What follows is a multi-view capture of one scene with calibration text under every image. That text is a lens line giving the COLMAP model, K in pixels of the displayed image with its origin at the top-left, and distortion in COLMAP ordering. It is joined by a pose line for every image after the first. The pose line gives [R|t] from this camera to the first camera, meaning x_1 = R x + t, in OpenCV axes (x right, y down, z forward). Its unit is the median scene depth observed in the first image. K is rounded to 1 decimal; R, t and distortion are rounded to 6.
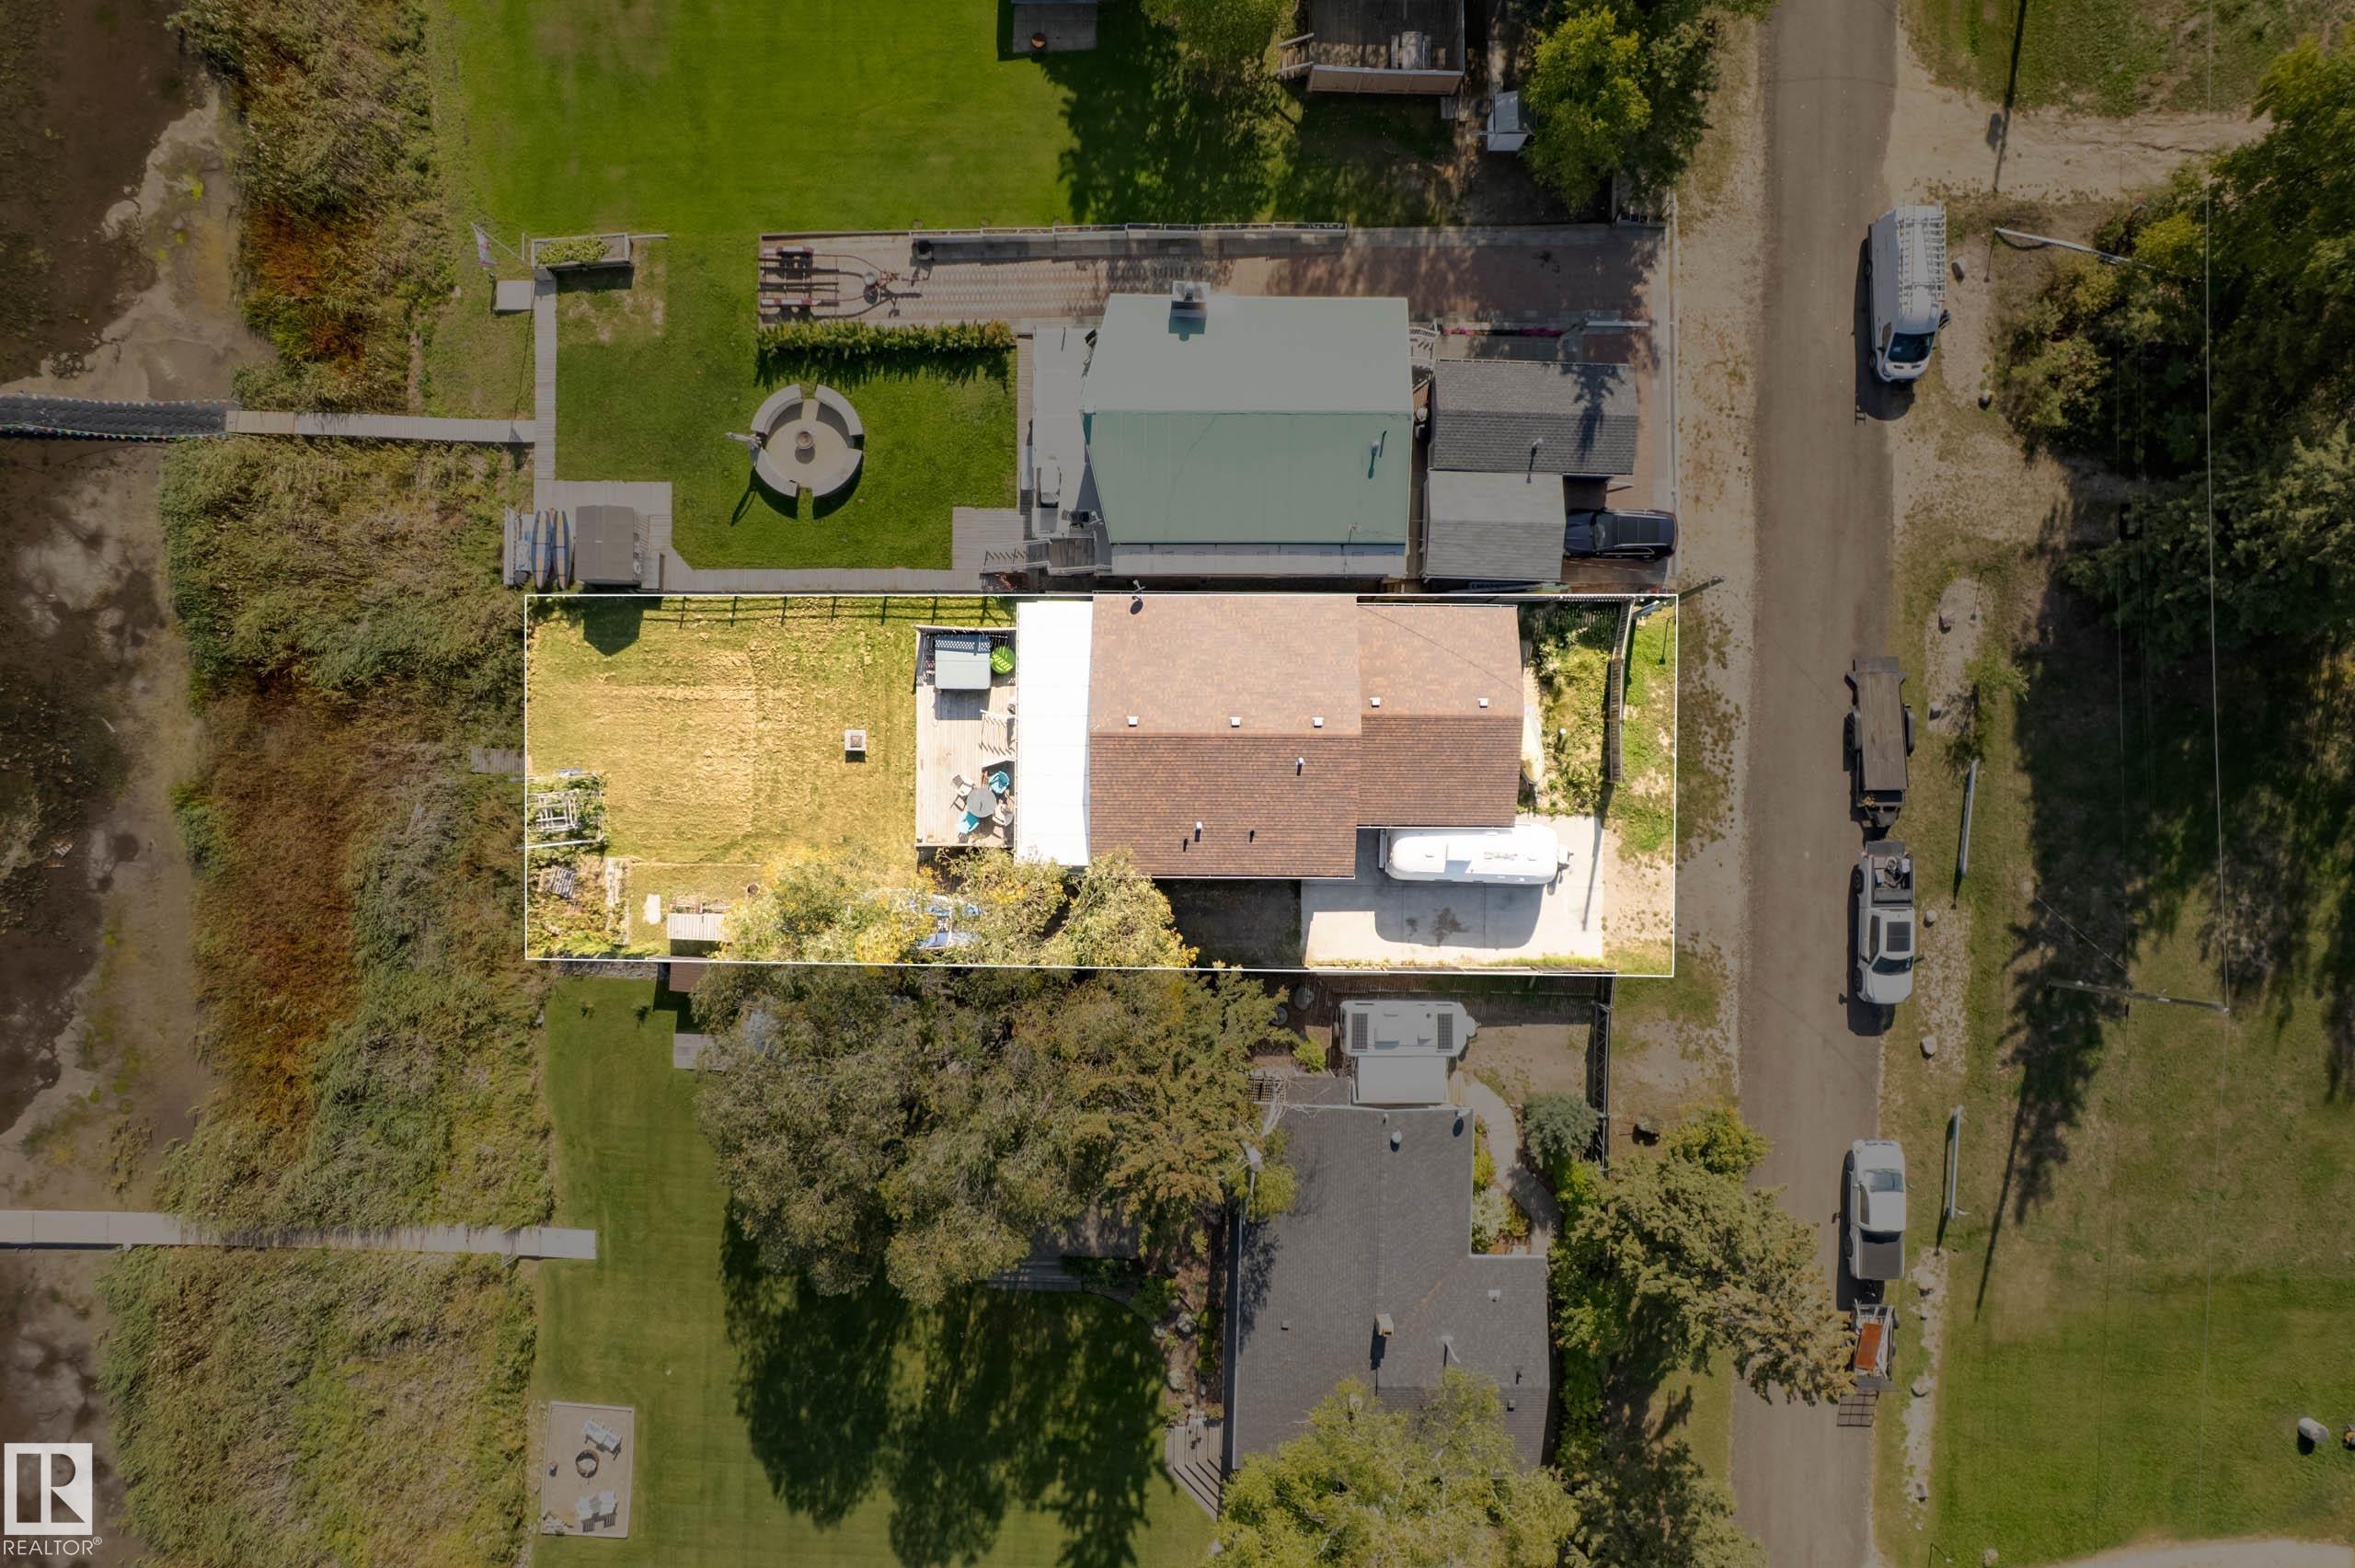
lens RADIAL K [[1512.8, 0, 1178.3], [0, 1512.8, 810.7], [0, 0, 1]] dist [-0.071749, 0.075573]
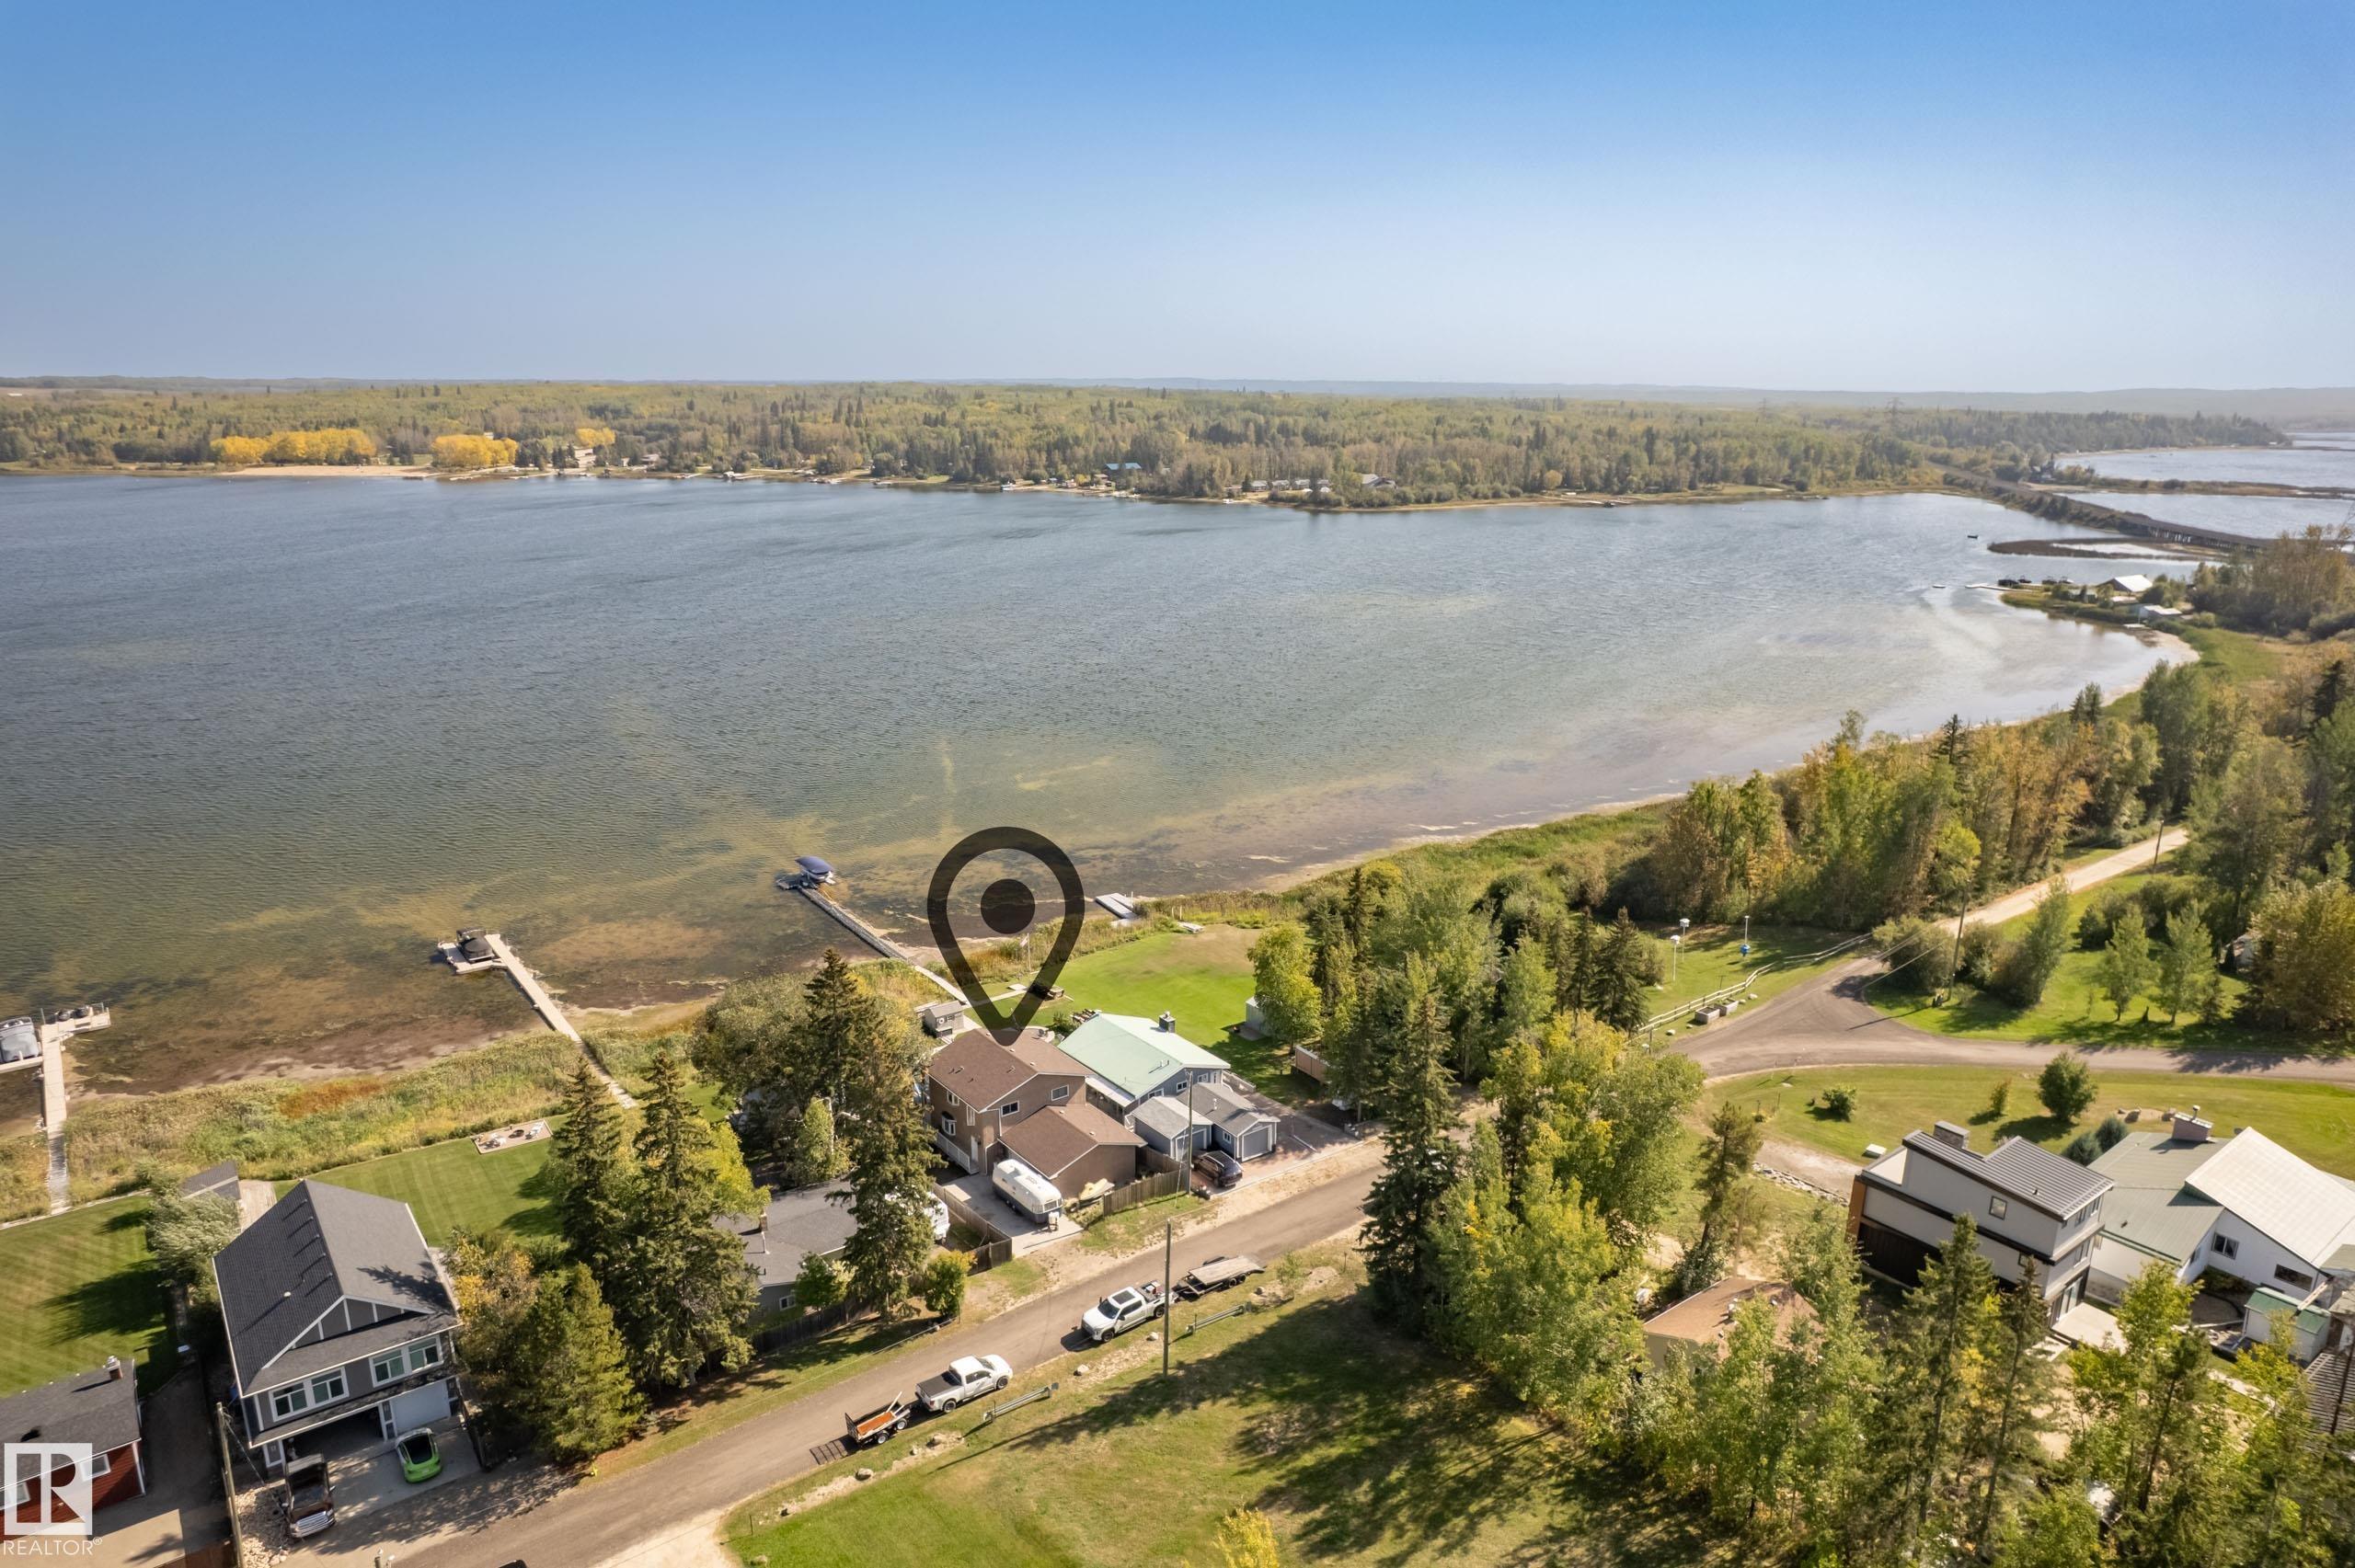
lens RADIAL K [[1512.8, 0, 1178.3], [0, 1512.8, 810.7], [0, 0, 1]] dist [-0.071749, 0.075573]
pose [[0.606680, 0.214608, -0.765430, 1.572704], [-0.794932, 0.169628, -0.582503, 0.848282], [0.004829, 0.961858, 0.273508, 0.075765]]
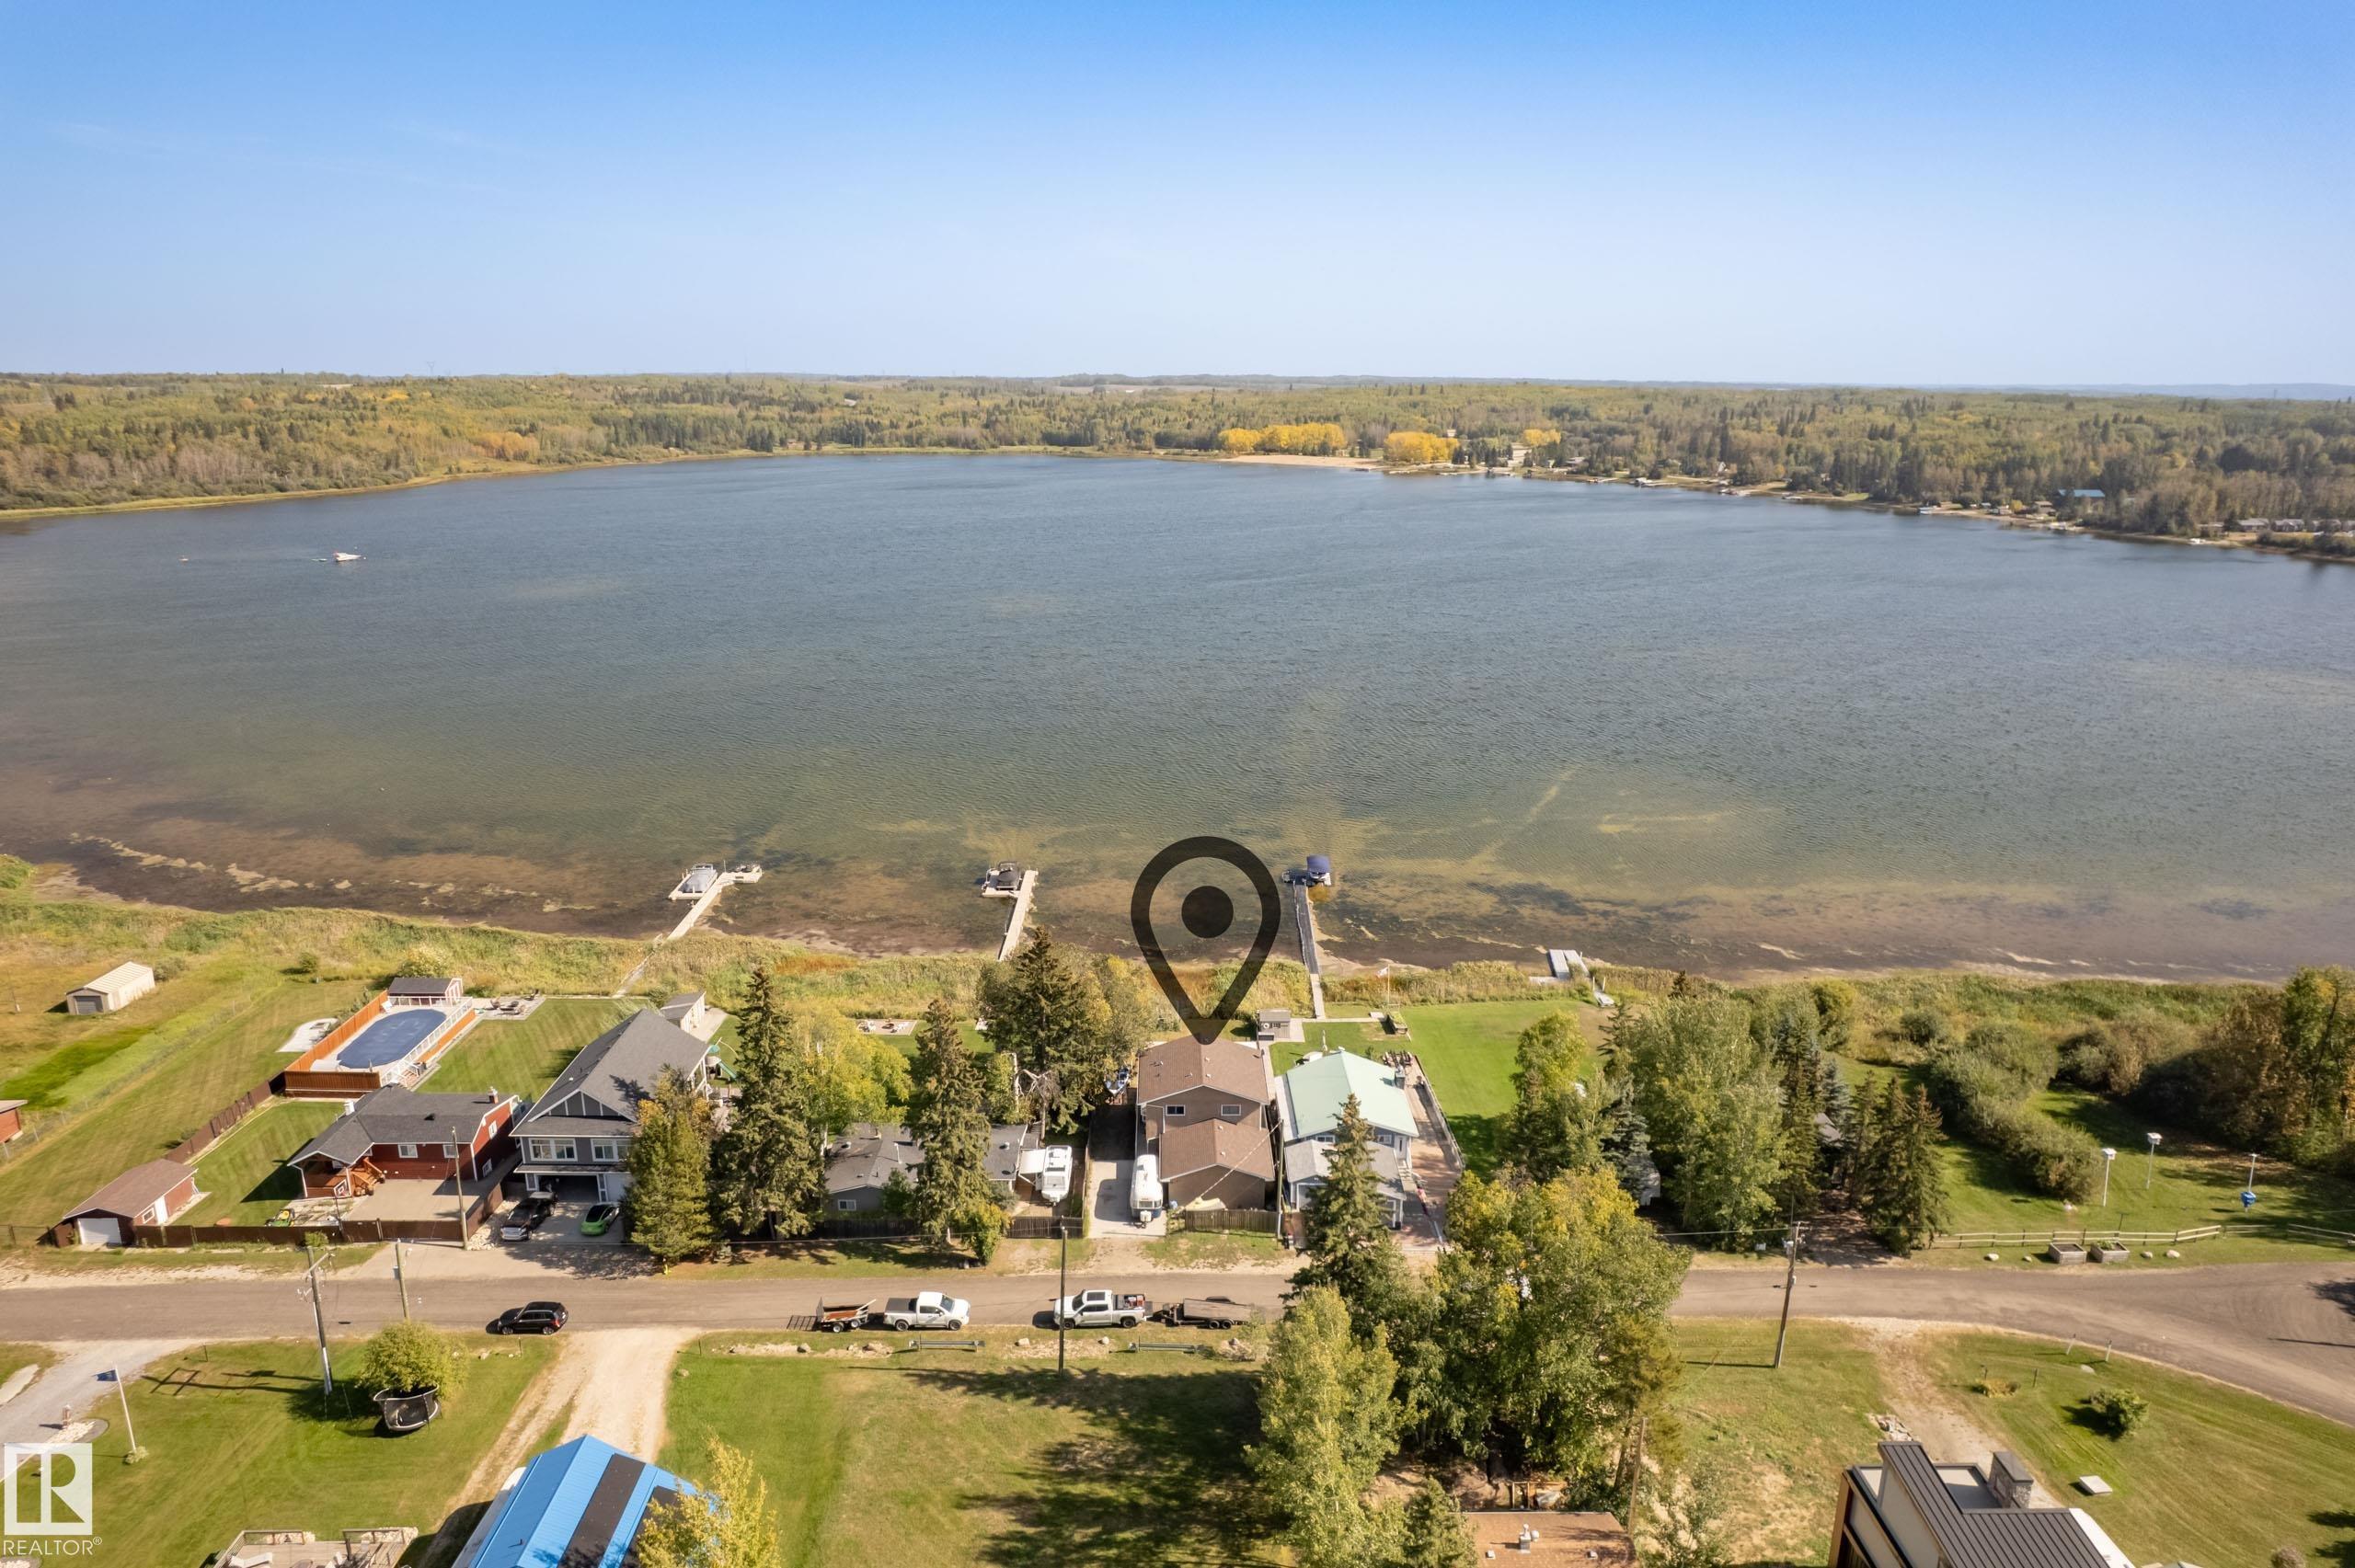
lens RADIAL K [[1512.8, 0, 1178.3], [0, 1512.8, 810.7], [0, 0, 1]] dist [-0.071749, 0.075573]
pose [[0.019086, 0.270703, -0.962474, 1.905995], [-0.999812, 0.008442, -0.017452, 0.015709], [0.003401, 0.962626, 0.270813, 0.020438]]
